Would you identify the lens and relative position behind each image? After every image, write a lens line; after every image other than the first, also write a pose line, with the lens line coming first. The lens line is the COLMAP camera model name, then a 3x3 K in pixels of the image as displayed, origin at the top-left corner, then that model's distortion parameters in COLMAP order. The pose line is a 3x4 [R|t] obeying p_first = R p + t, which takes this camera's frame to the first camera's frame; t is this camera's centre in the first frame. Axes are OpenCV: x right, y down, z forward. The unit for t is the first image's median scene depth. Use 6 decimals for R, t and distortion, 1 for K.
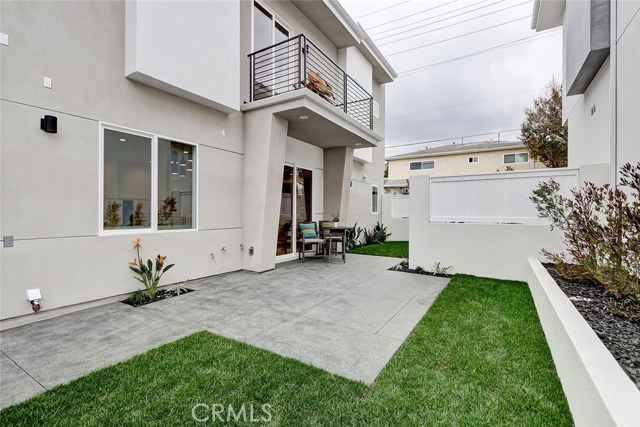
lens RADIAL K [[293.2, 0, 318.9], [0, 293.2, 213.4], [0, 0, 1]] dist [0.000284, -0.001074]
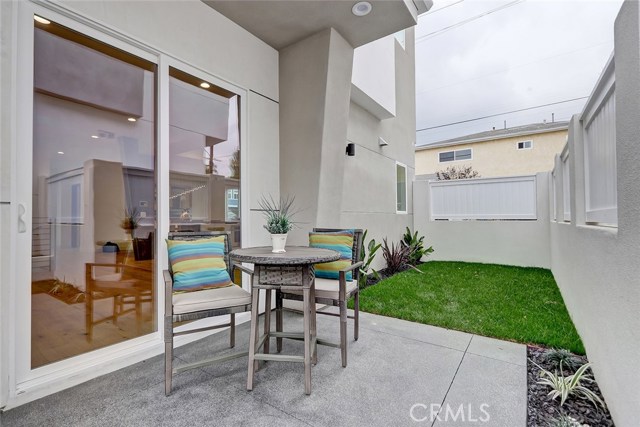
lens RADIAL K [[293.2, 0, 322.6], [0, 293.2, 215.9], [0, 0, 1]] dist [0.000284, -0.001074]
pose [[0.998660, -0.013329, -0.050001, 0.066492], [0.012869, 0.999872, -0.009517, 0.009112], [0.050121, 0.008861, 0.998704, 0.427578]]
